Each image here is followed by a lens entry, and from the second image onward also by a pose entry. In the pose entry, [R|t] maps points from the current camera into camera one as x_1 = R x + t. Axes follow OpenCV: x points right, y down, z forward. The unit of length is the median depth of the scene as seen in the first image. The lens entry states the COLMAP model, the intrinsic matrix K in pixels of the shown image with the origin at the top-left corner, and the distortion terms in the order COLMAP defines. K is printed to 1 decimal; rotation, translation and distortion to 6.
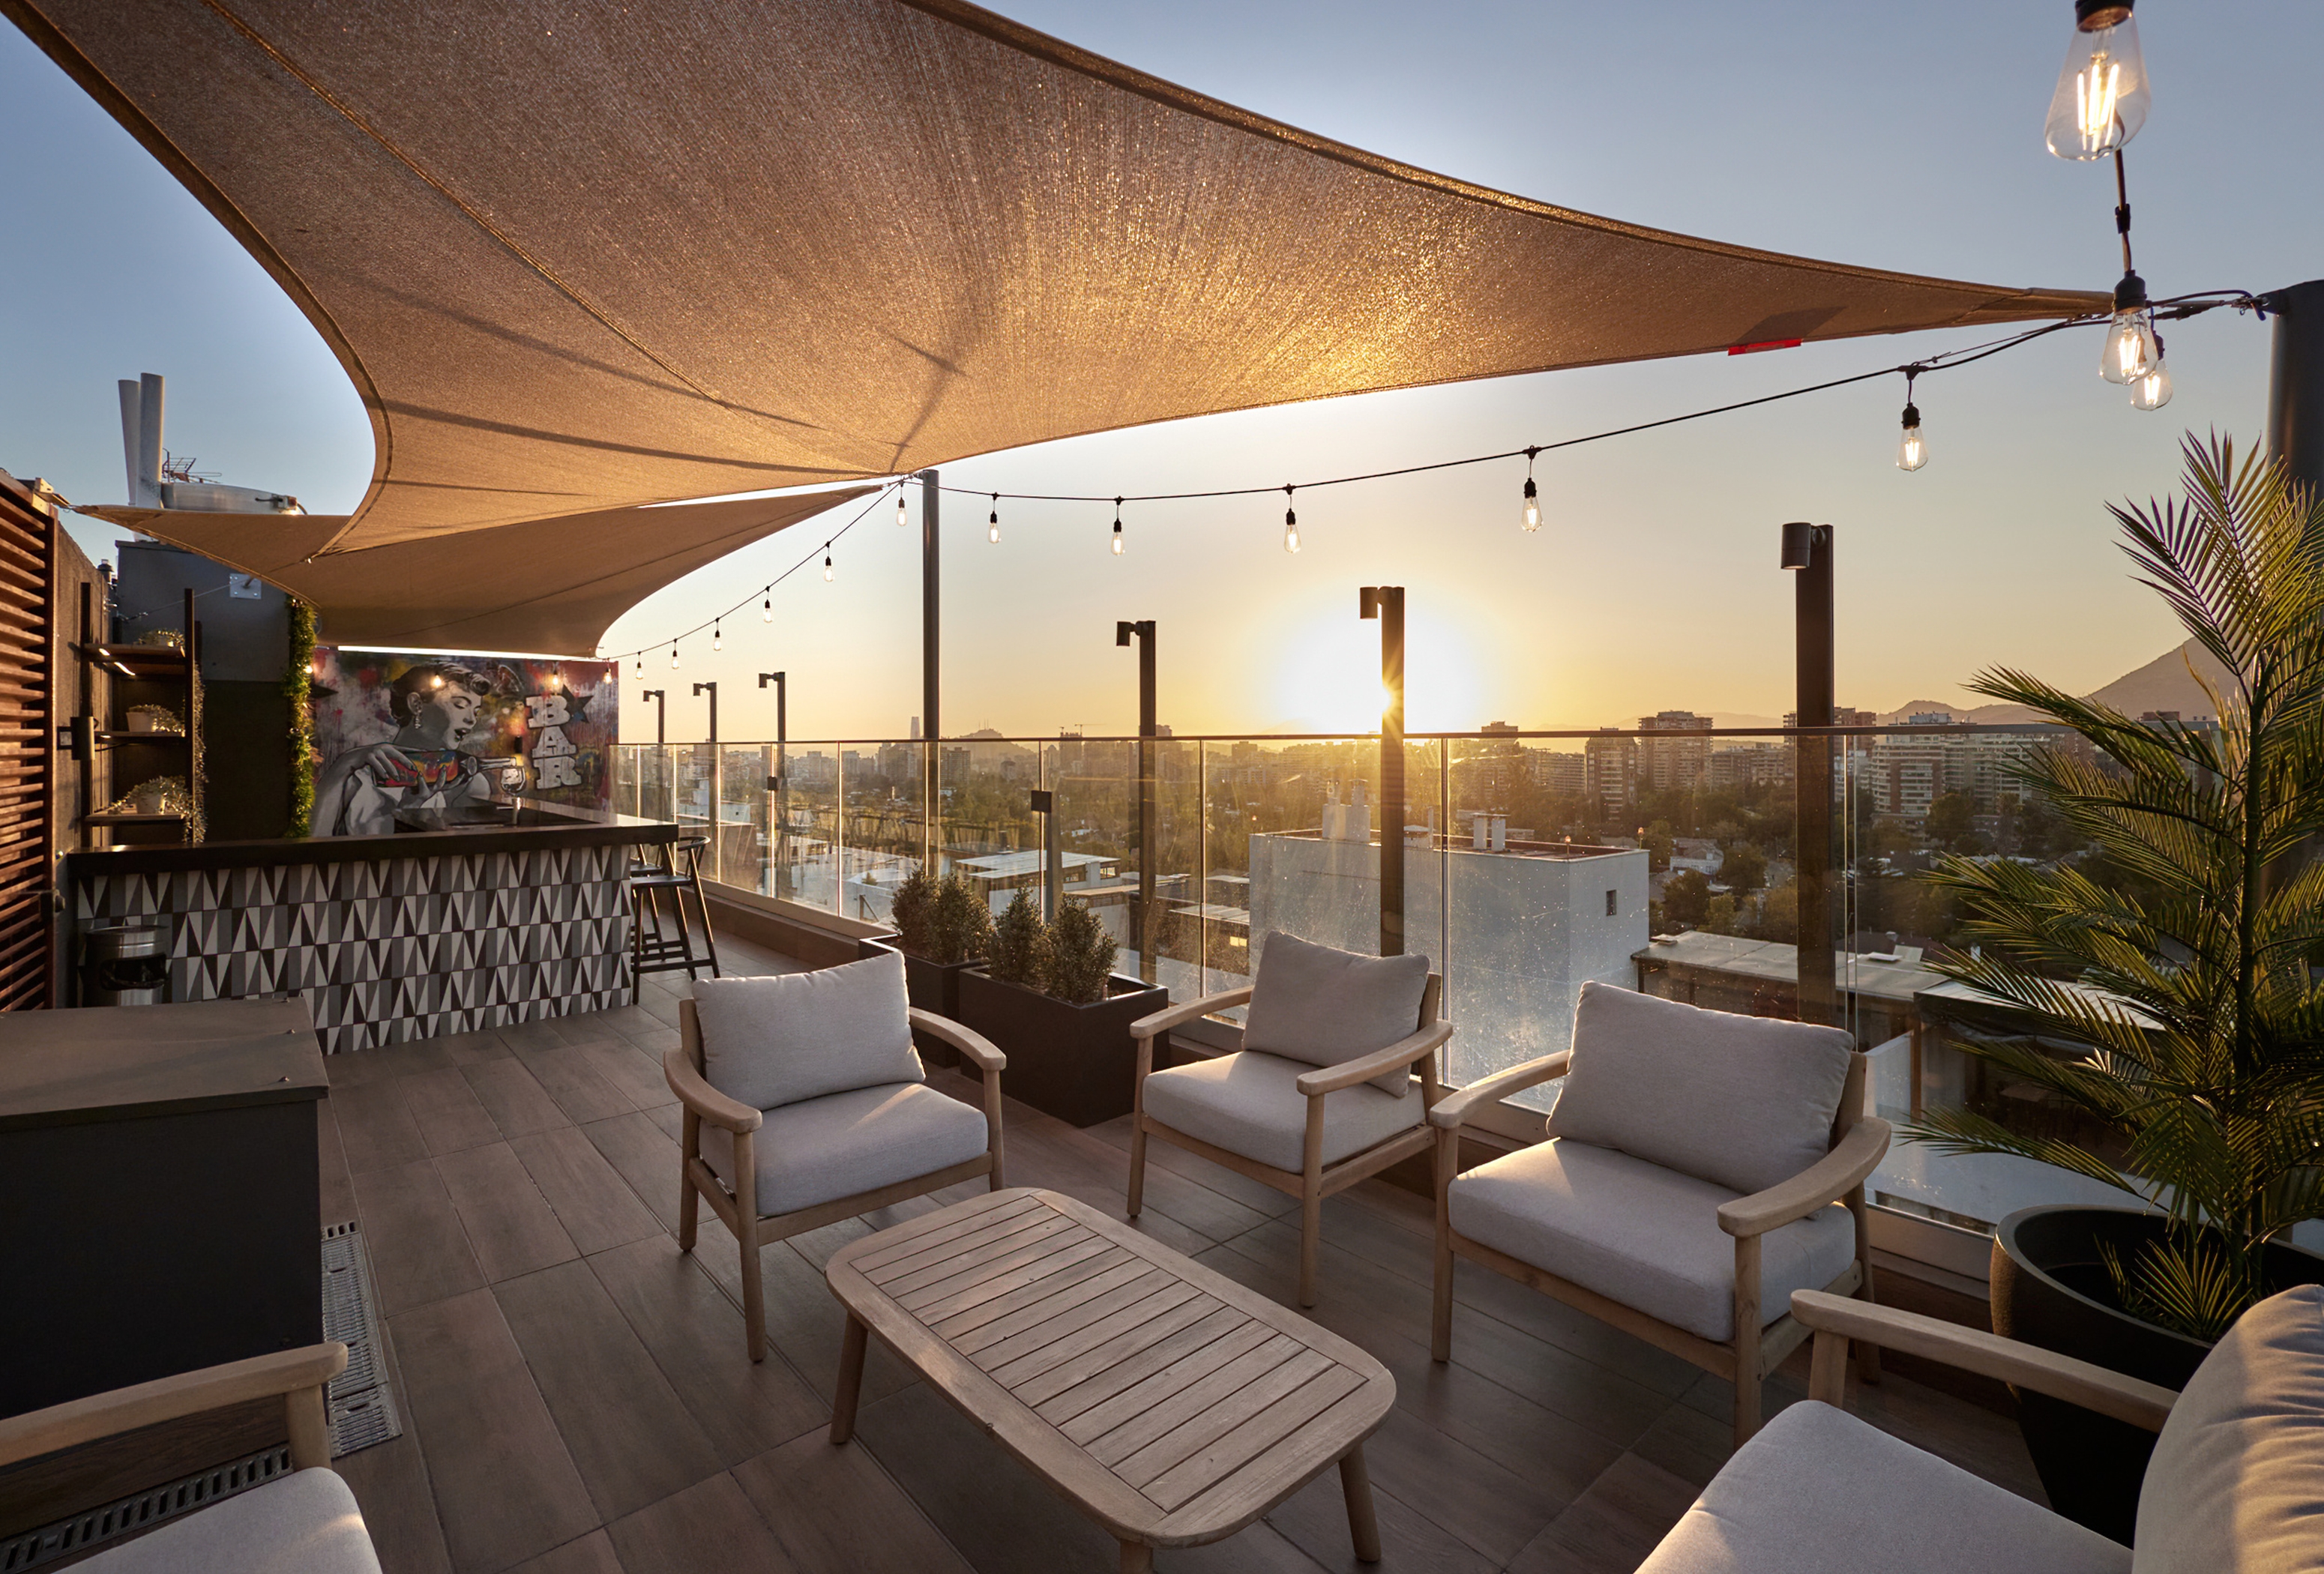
lens RADIAL K [[1061.1, 0, 1164.8], [0, 1061.1, 738.0], [0, 0, 1]] dist [-0.001520, 0.000191]
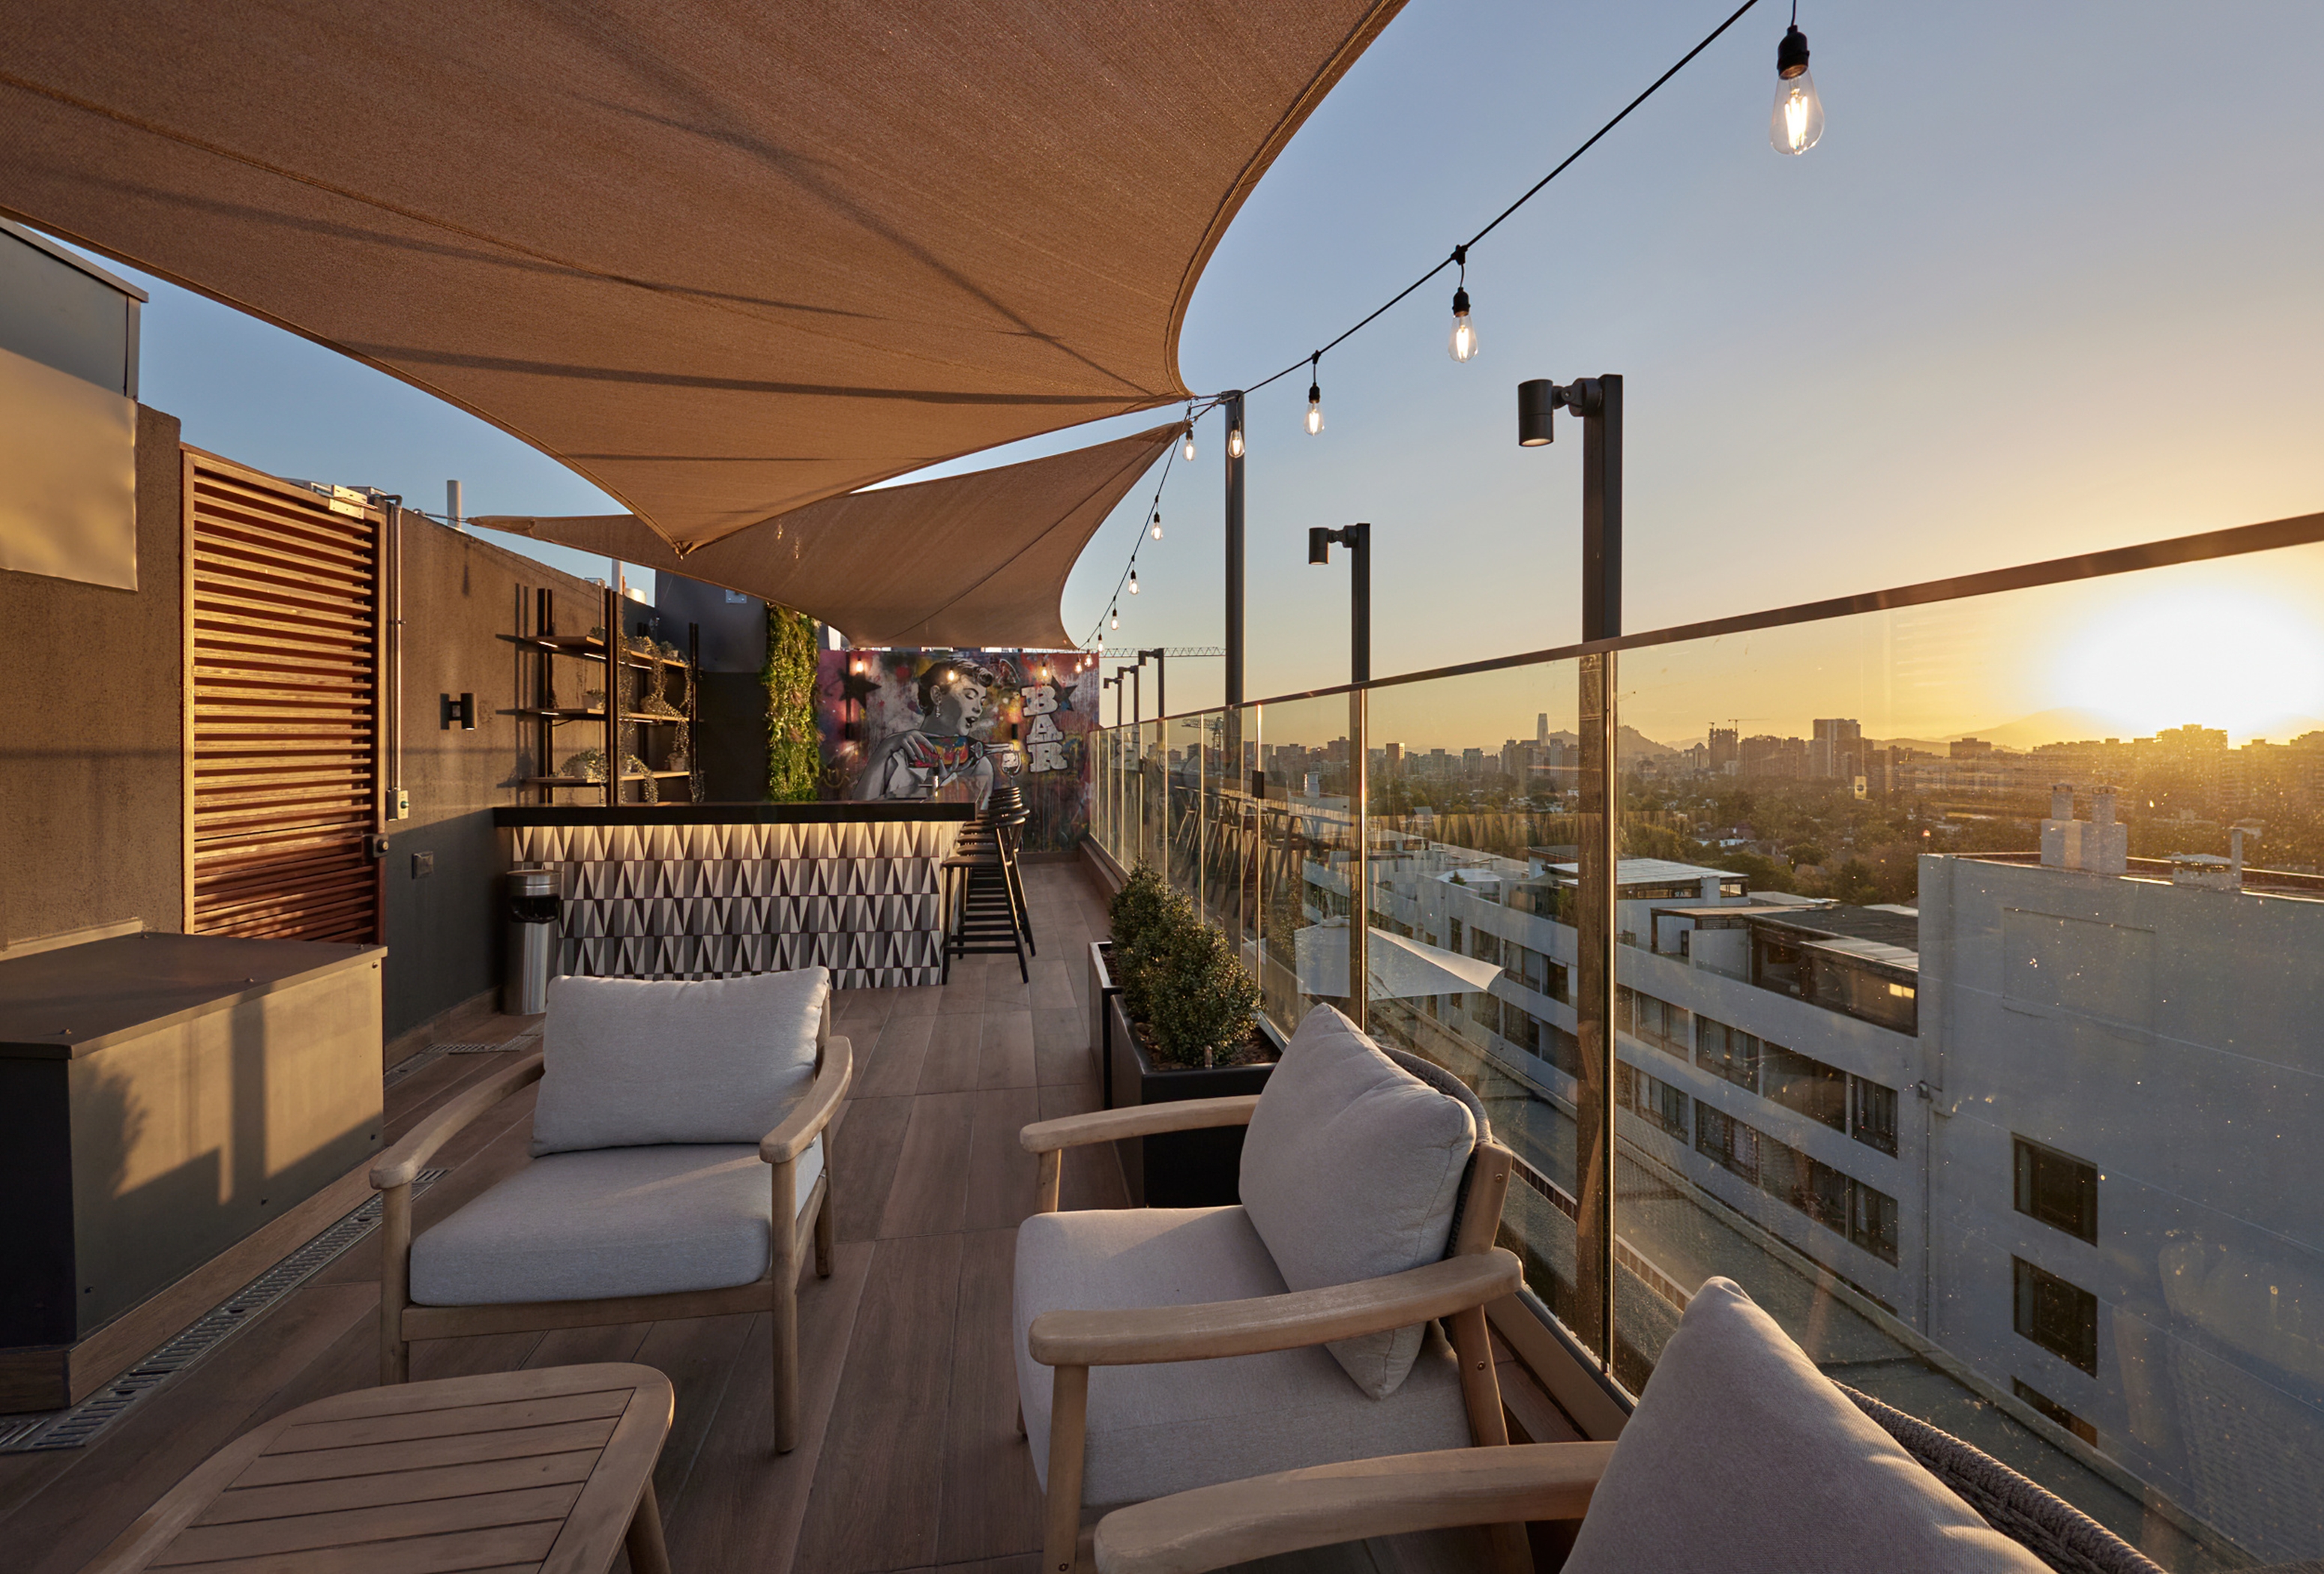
lens RADIAL K [[1061.1, 0, 1164.8], [0, 1061.1, 738.0], [0, 0, 1]] dist [-0.001520, 0.000191]
pose [[0.838991, -0.001873, -0.544142, 0.118940], [0.002718, 0.999996, 0.000749, 0.012934], [0.544138, -0.002107, 0.838993, 0.165314]]
